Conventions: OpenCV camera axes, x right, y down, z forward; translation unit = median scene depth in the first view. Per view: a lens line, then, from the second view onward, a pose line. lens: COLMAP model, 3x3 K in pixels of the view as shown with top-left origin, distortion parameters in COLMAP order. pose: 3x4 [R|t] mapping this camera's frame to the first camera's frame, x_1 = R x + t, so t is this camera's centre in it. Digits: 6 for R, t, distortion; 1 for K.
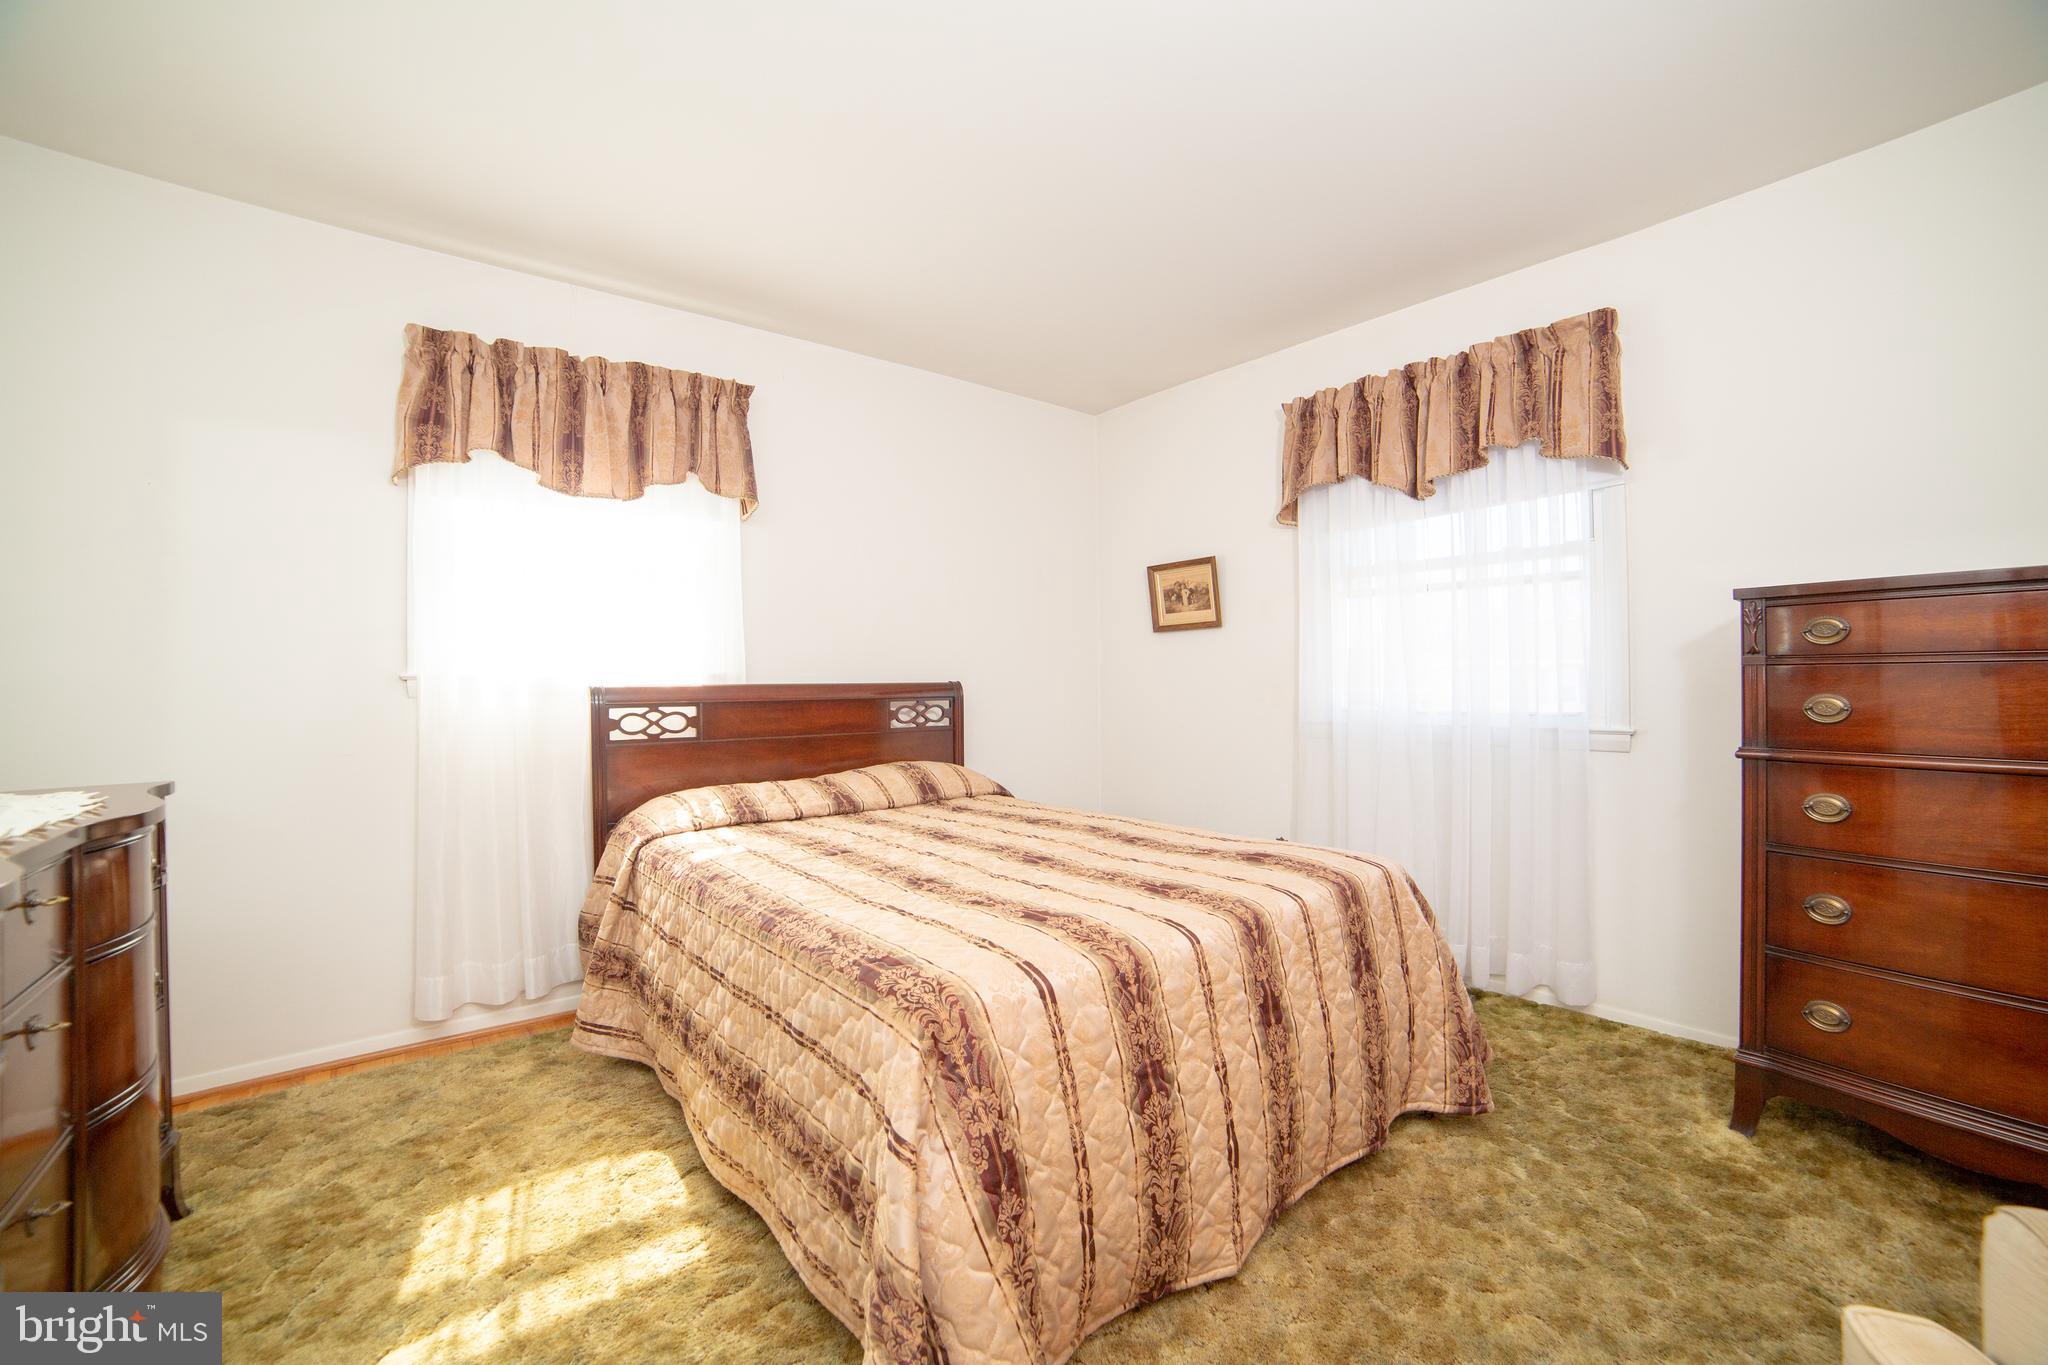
lens RADIAL K [[843.5, 0, 1023.5], [0, 843.5, 680.4], [0, 0, 1]] dist [-0.045304, 0.000502]
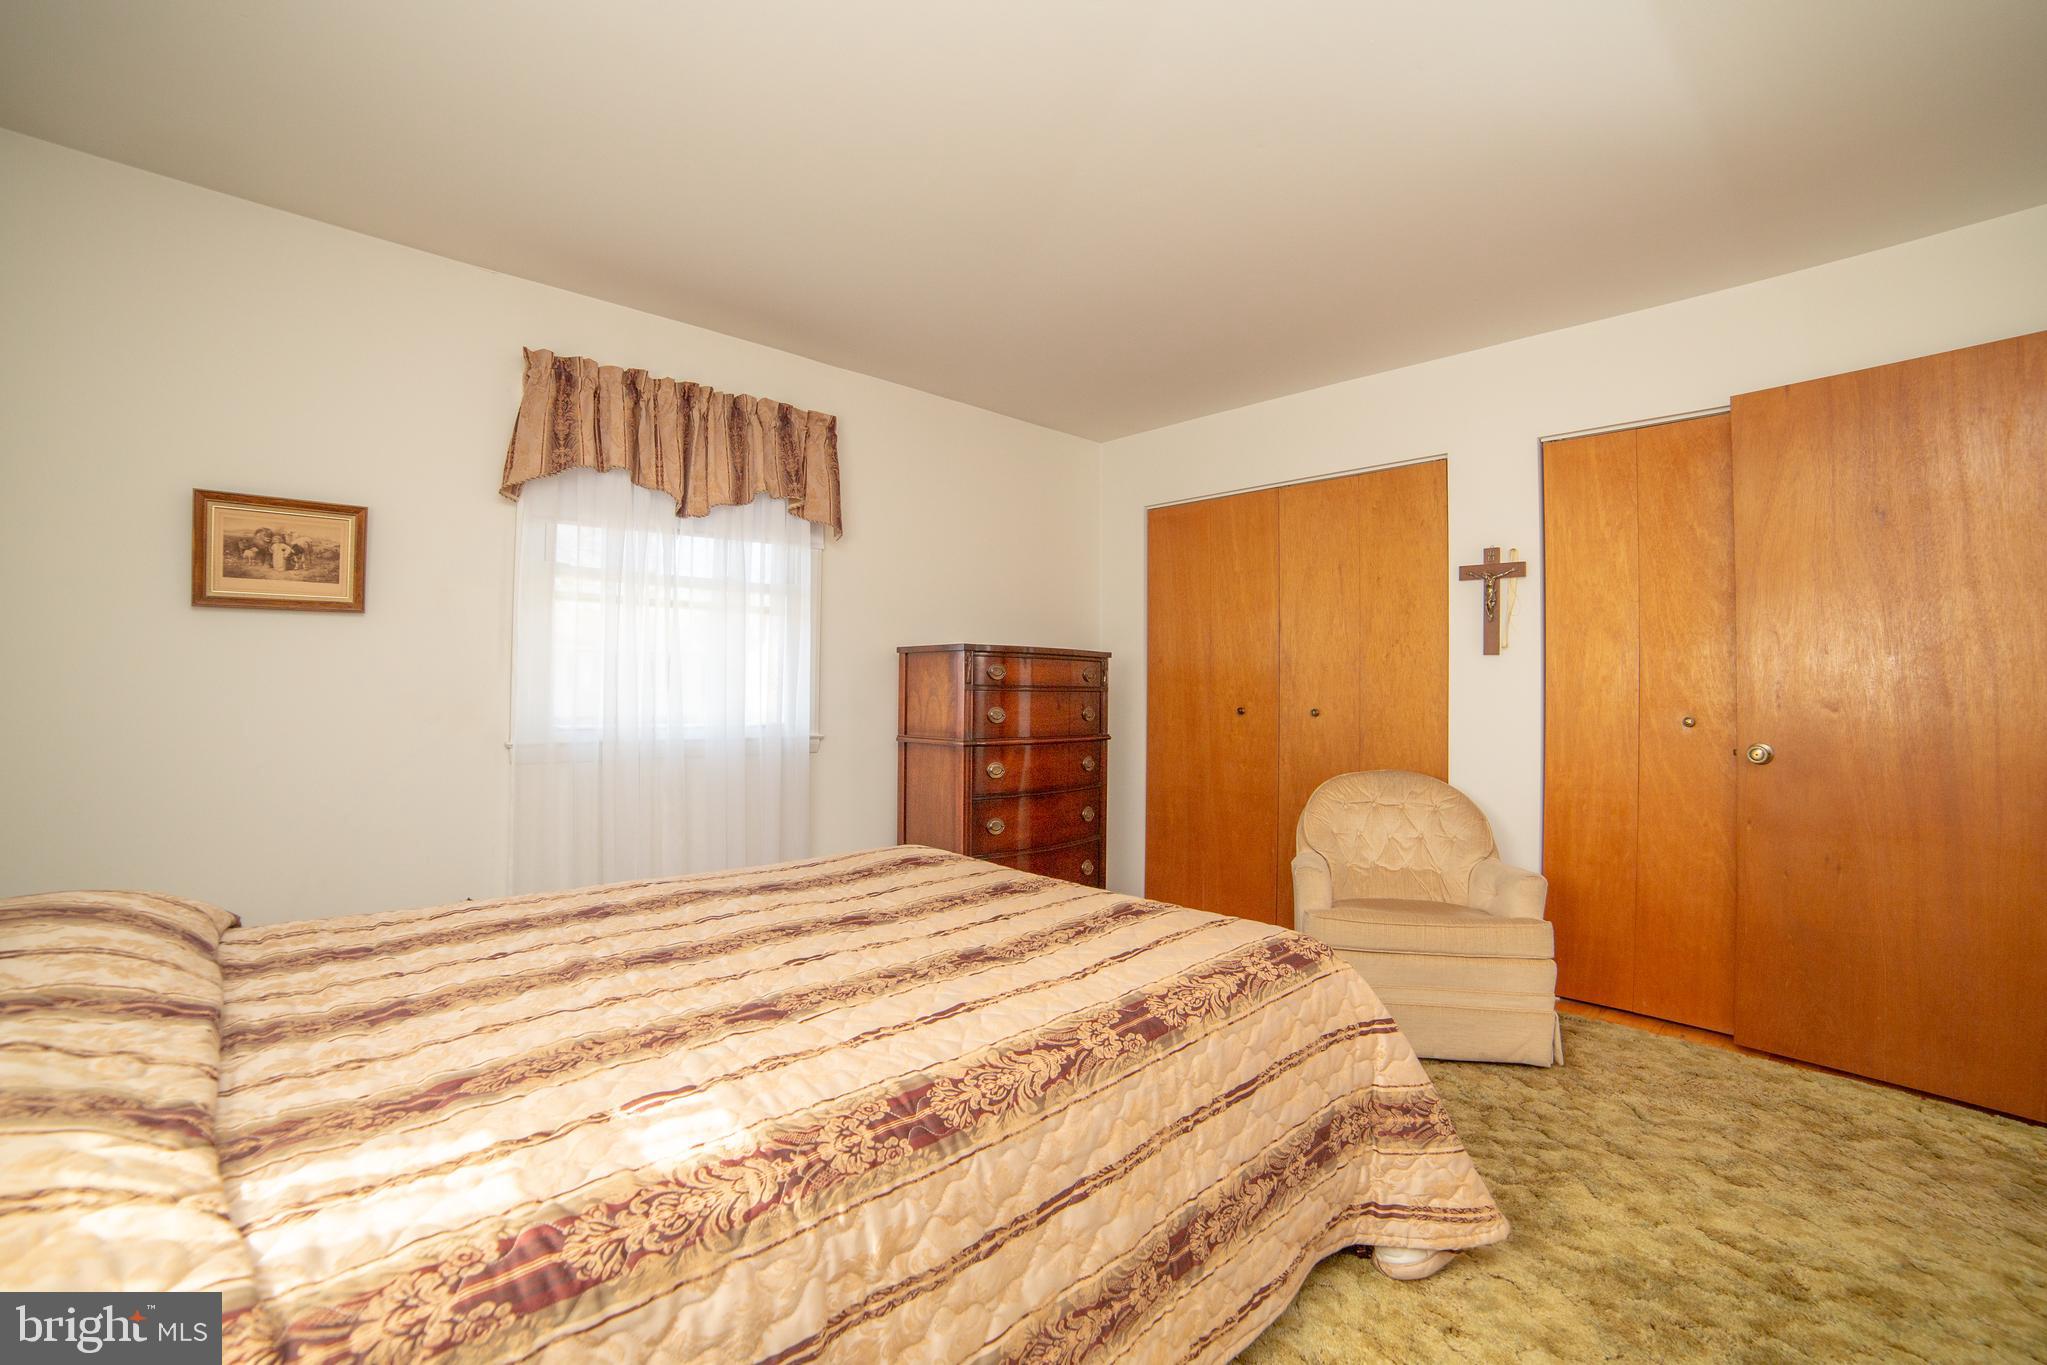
lens RADIAL K [[875.4, 0, 1044.9], [0, 875.4, 674.1], [0, 0, 1]] dist [-0.000841, 0.000059]
pose [[-0.039892, 0.025402, 0.998881, -0.544670], [-0.010371, 0.999612, -0.025835, -0.003363], [-0.999150, -0.011390, -0.039613, 0.550398]]
